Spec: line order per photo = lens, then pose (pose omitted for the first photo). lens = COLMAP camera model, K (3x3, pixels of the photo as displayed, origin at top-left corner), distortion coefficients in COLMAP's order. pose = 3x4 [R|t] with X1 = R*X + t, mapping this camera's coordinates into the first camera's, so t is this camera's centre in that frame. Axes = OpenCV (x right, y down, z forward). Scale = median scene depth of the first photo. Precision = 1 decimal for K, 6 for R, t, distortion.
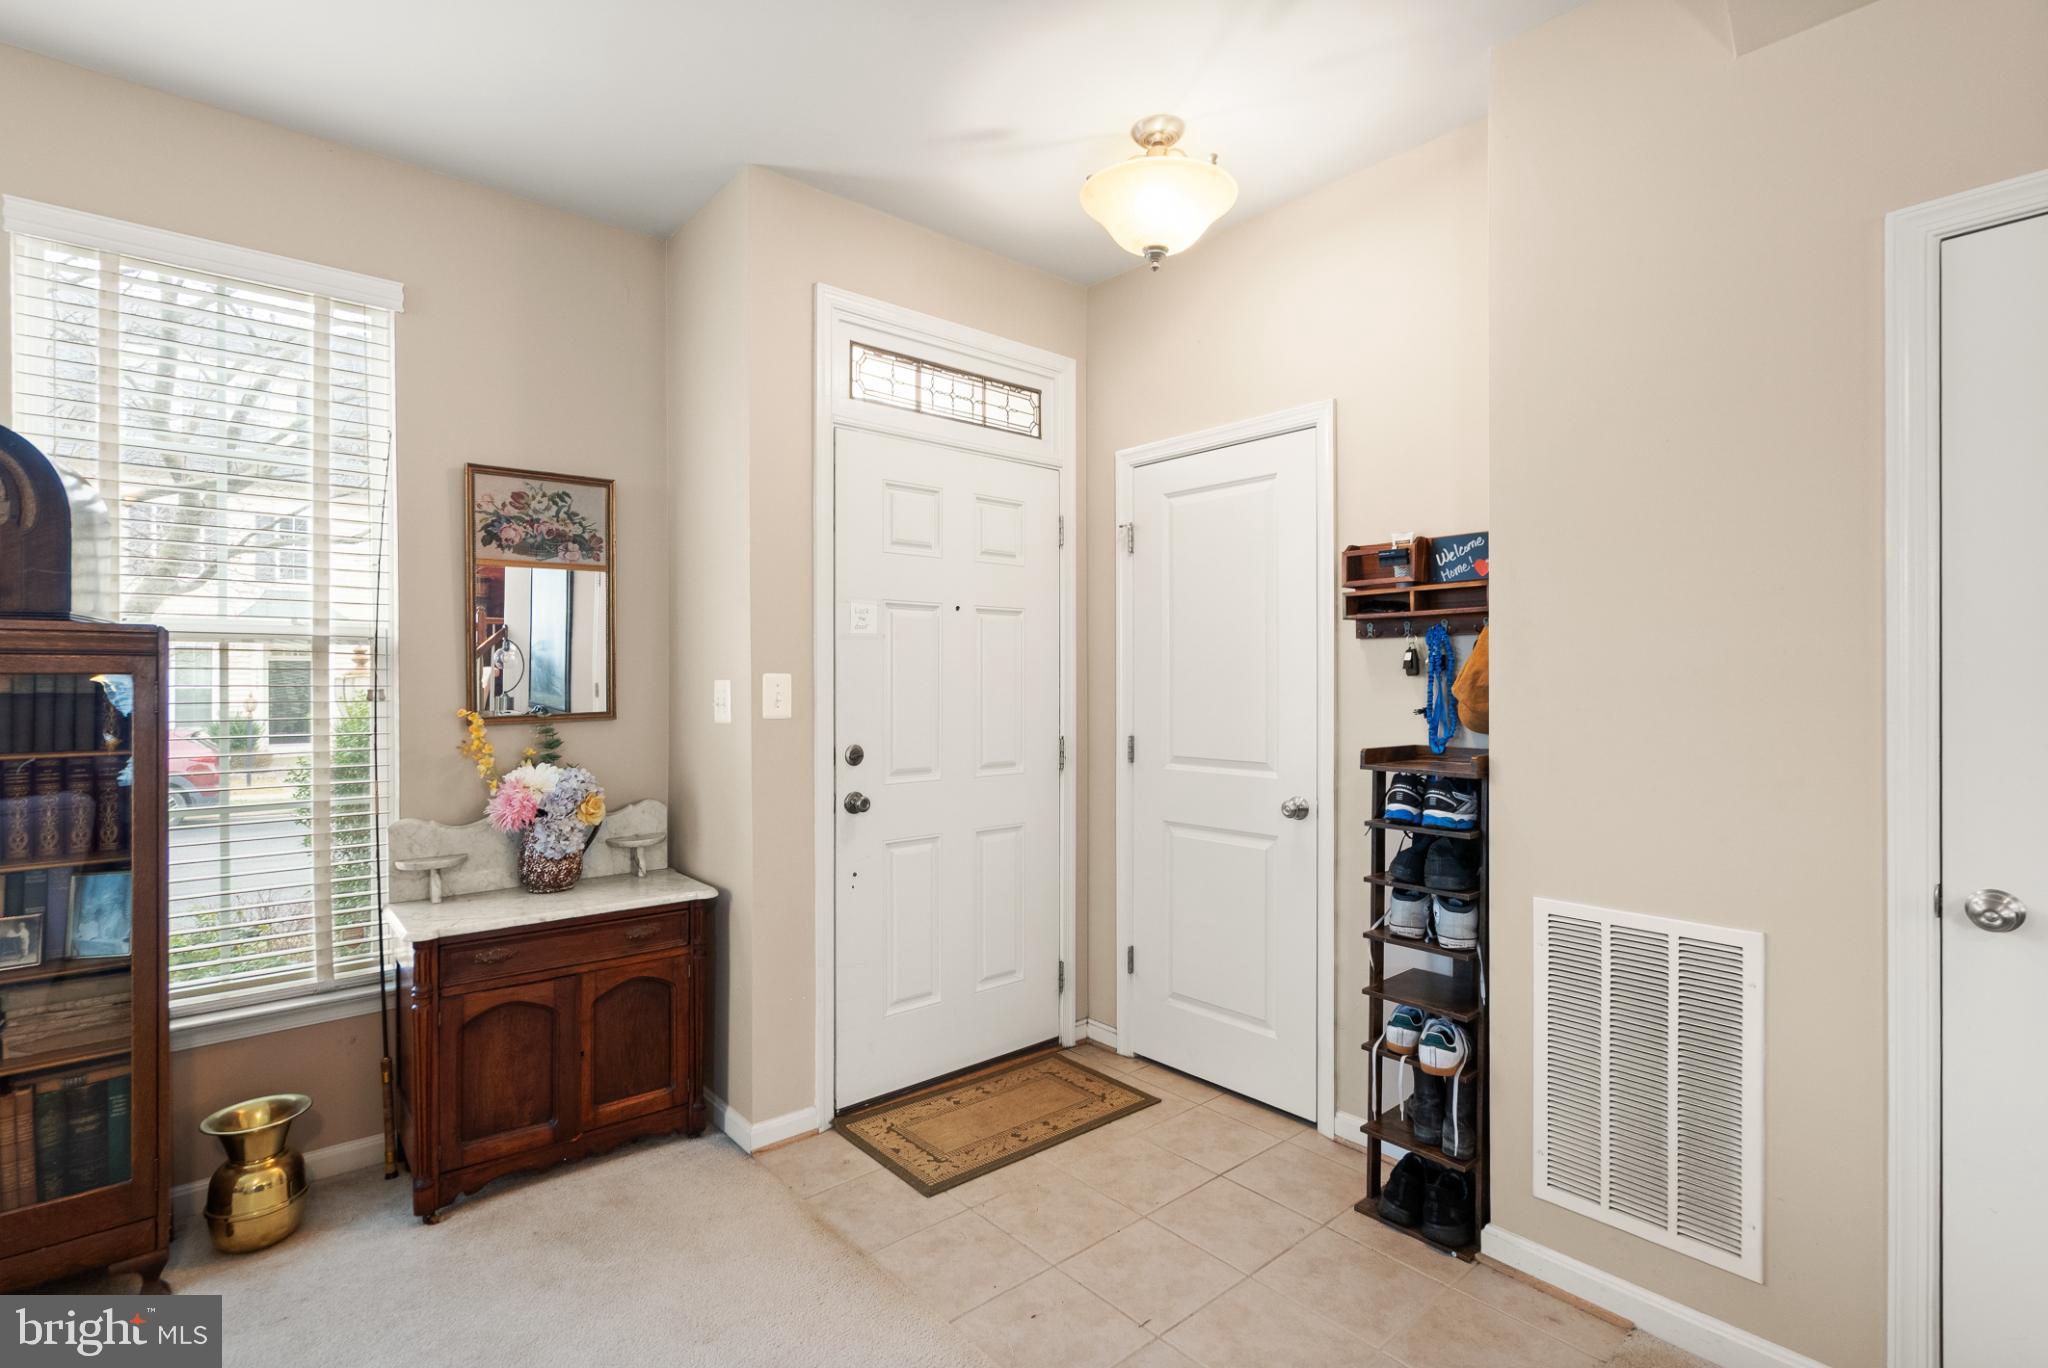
lens RADIAL K [[956.7, 0, 1026.1], [0, 956.7, 680.0], [0, 0, 1]] dist [-0.005219, 0.003292]
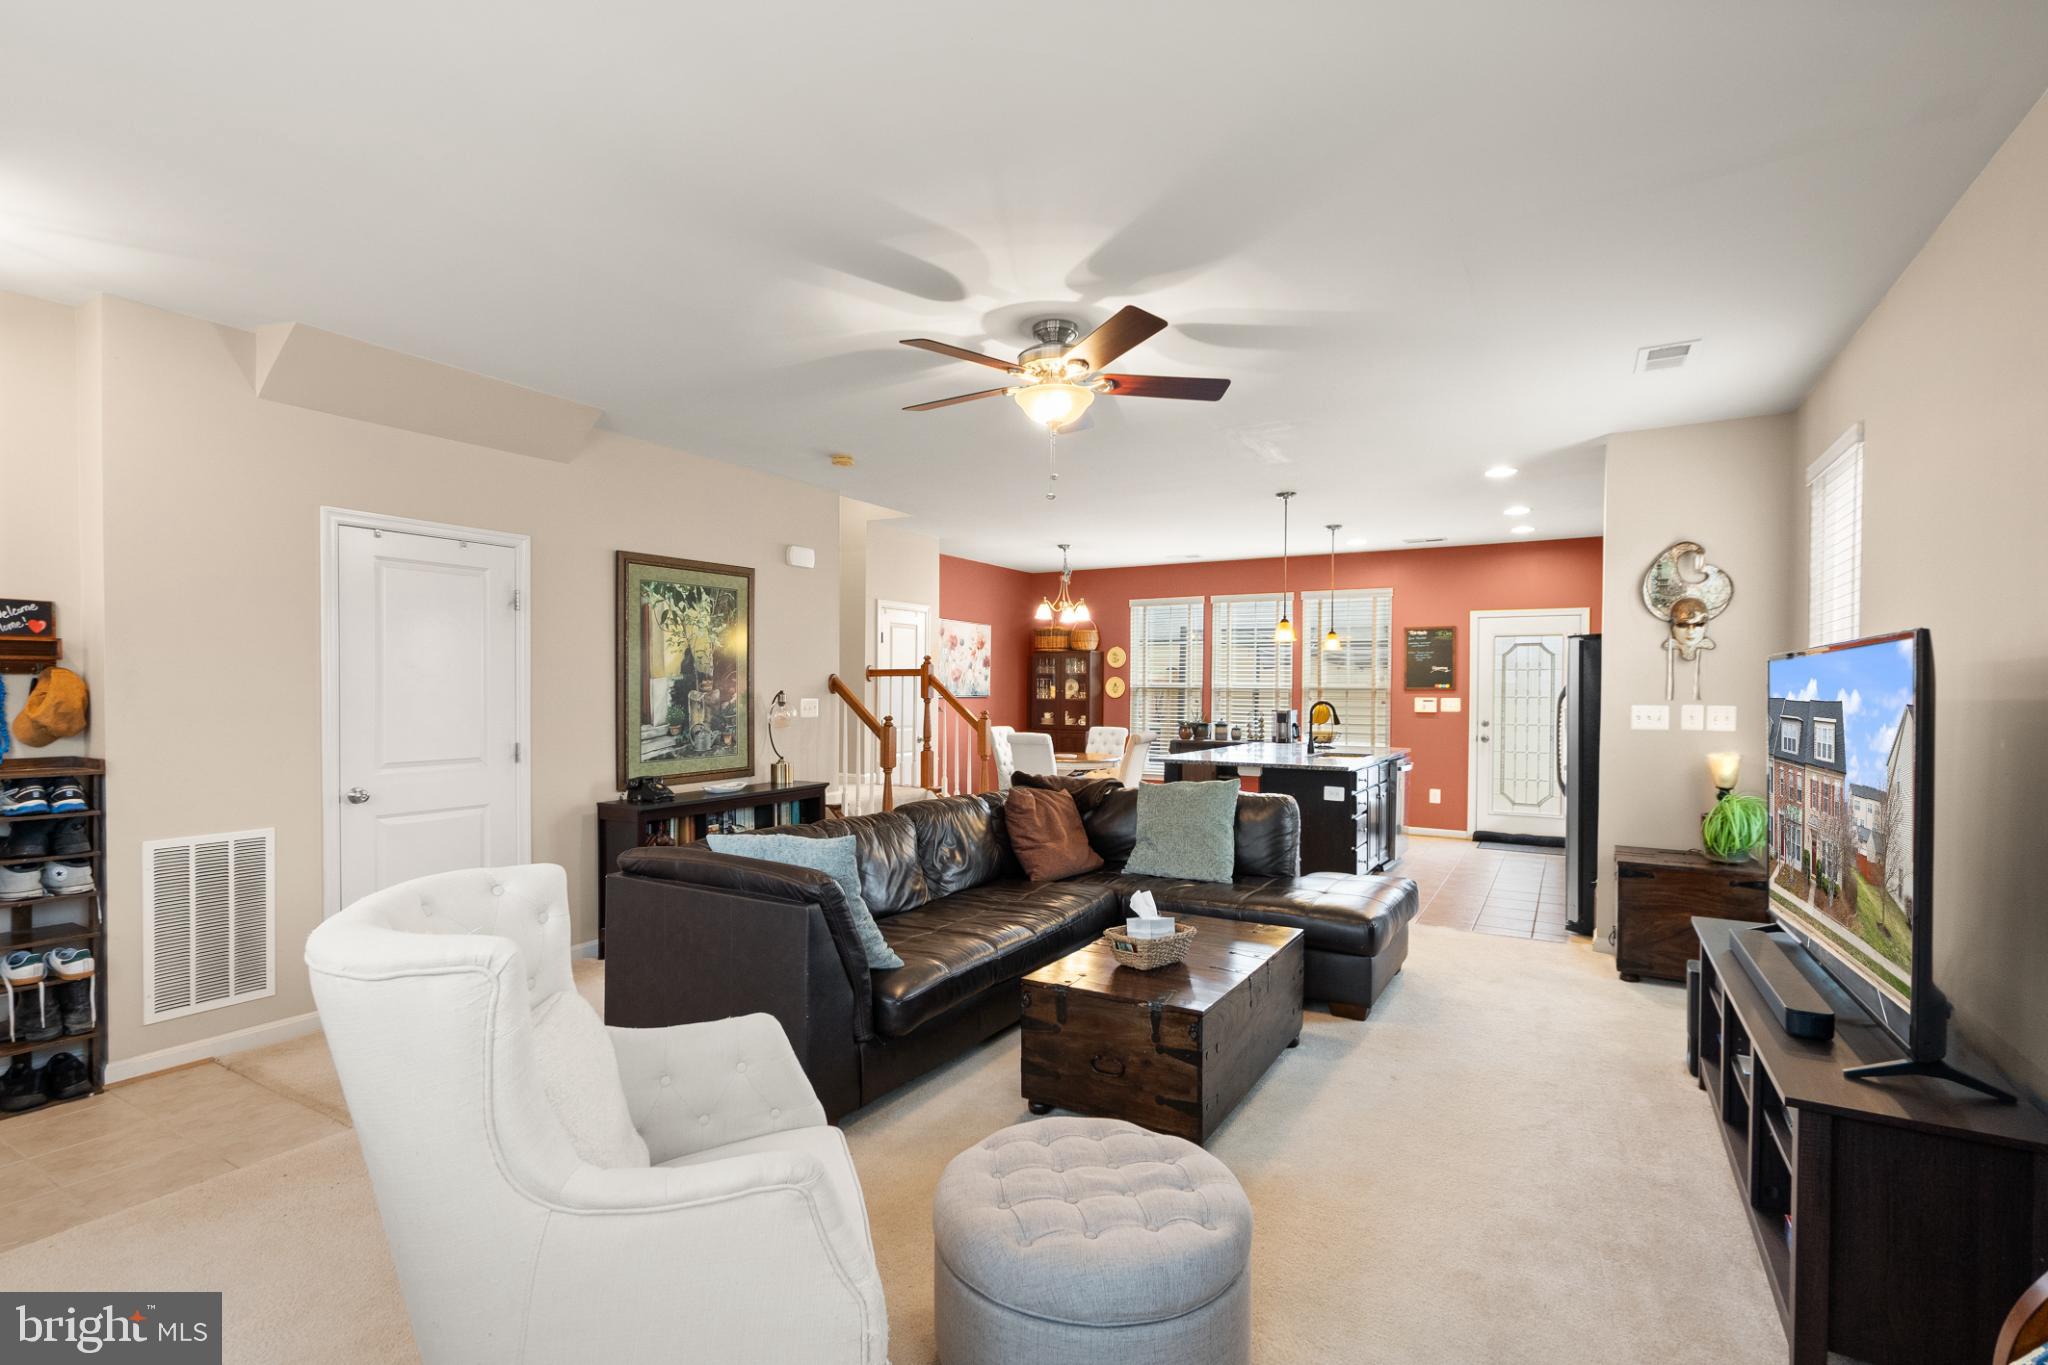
lens RADIAL K [[956.7, 0, 996.2], [0, 956.7, 698.5], [0, 0, 1]] dist [-0.005219, 0.003292]
pose [[-0.301979, -0.011322, 0.953247, -1.126998], [-0.002751, 0.999936, 0.011005, -0.029791], [-0.953311, 0.000701, -0.301991, 0.084706]]
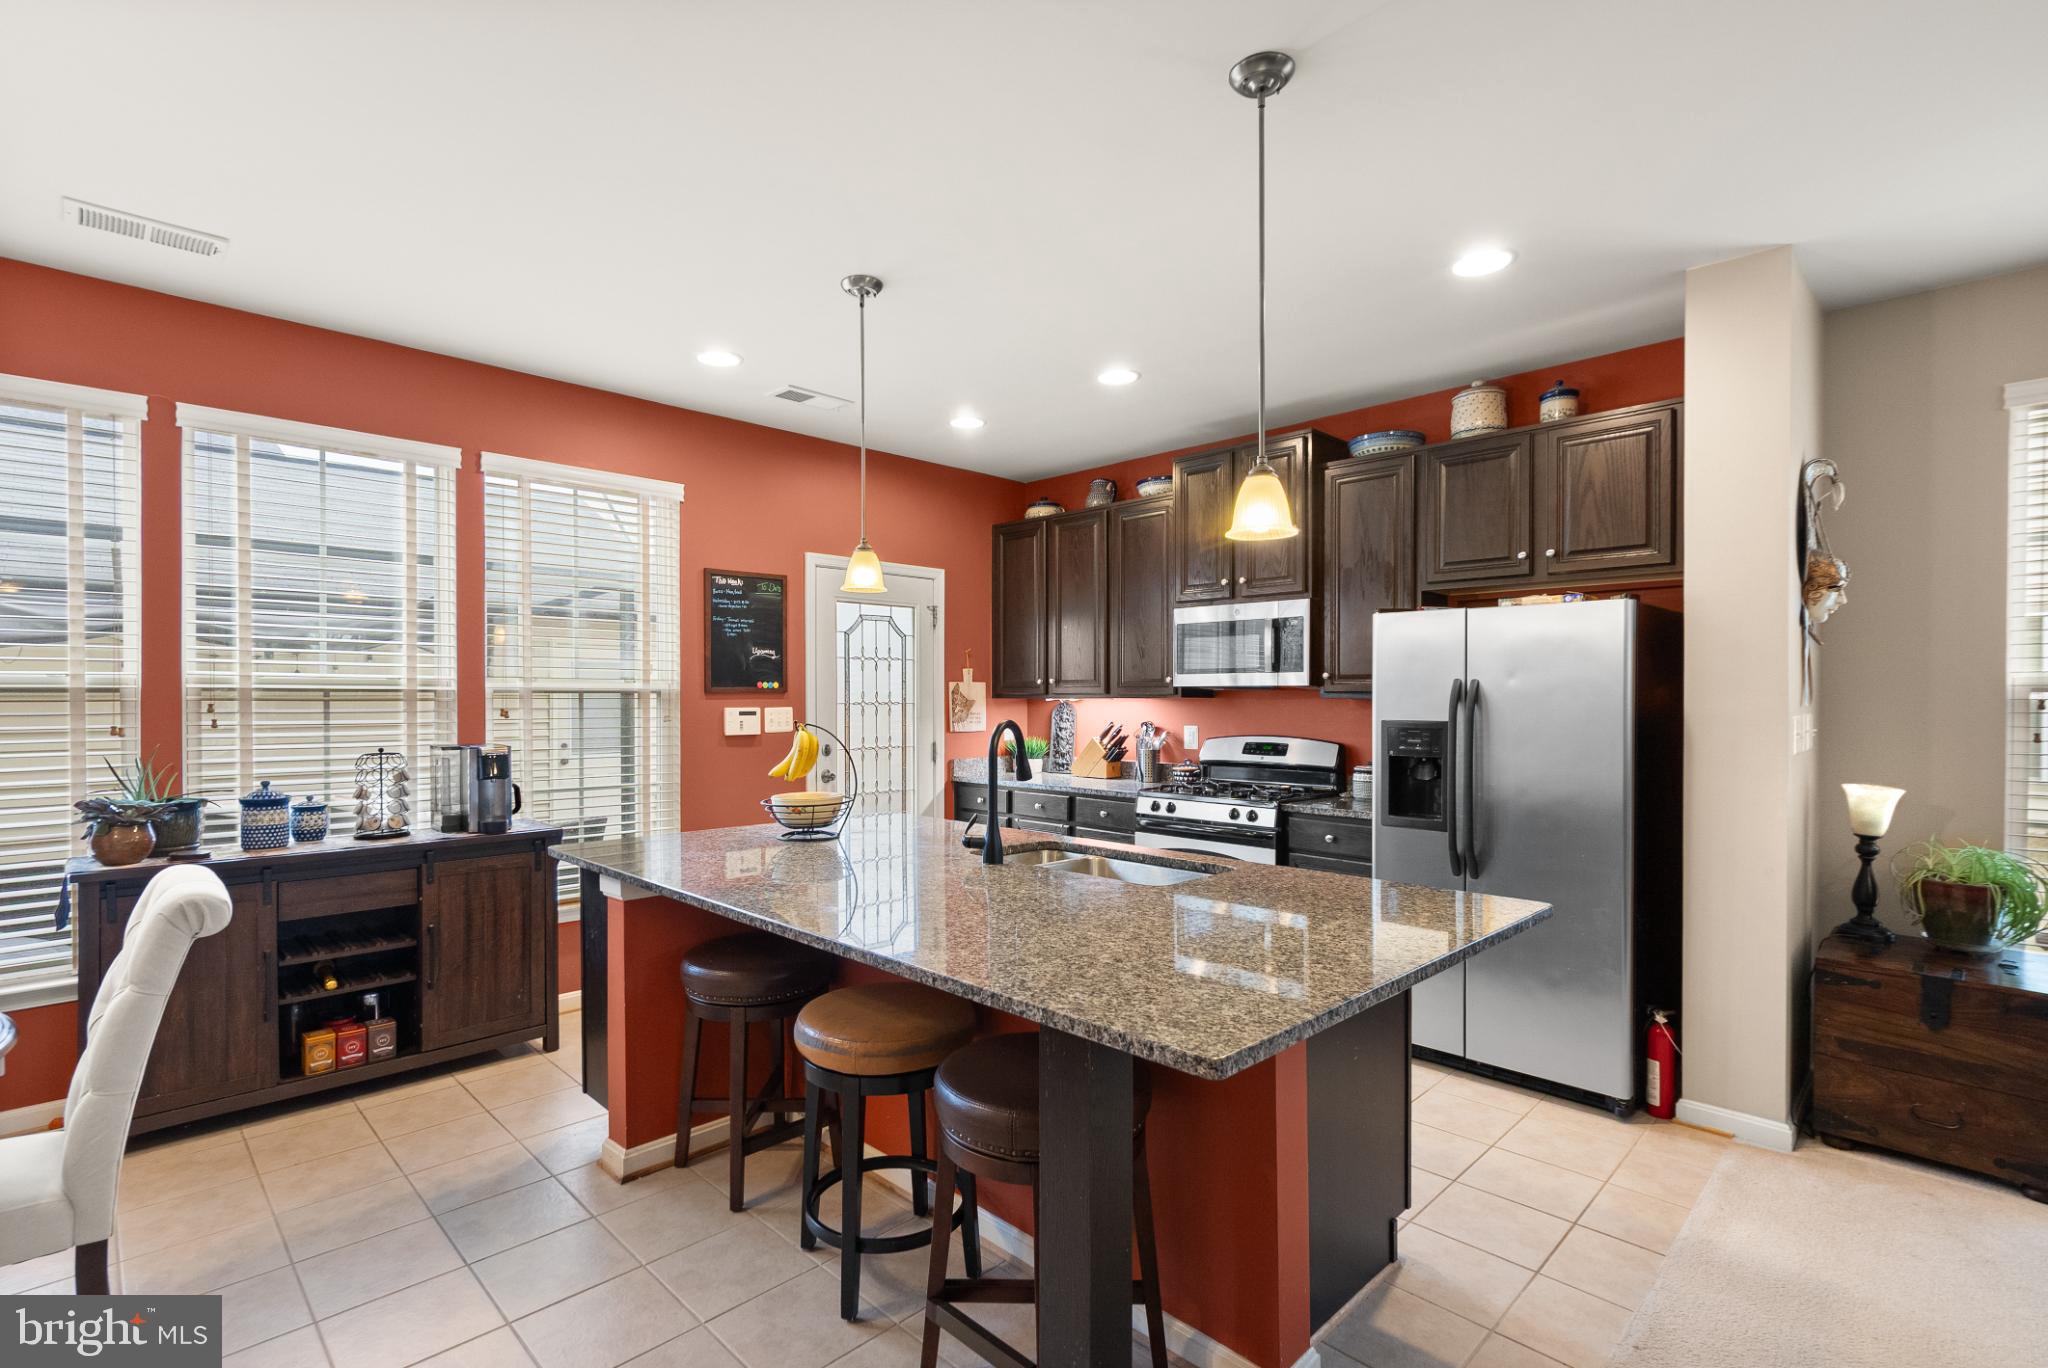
lens RADIAL K [[956.7, 0, 1012.7], [0, 956.7, 702.4], [0, 0, 1]] dist [-0.005219, 0.003292]
pose [[-0.998584, 0.001584, -0.053177, 1.264958], [0.001035, 0.999946, 0.010346, -0.026588], [0.053191, 0.010276, -0.998531, -0.606066]]
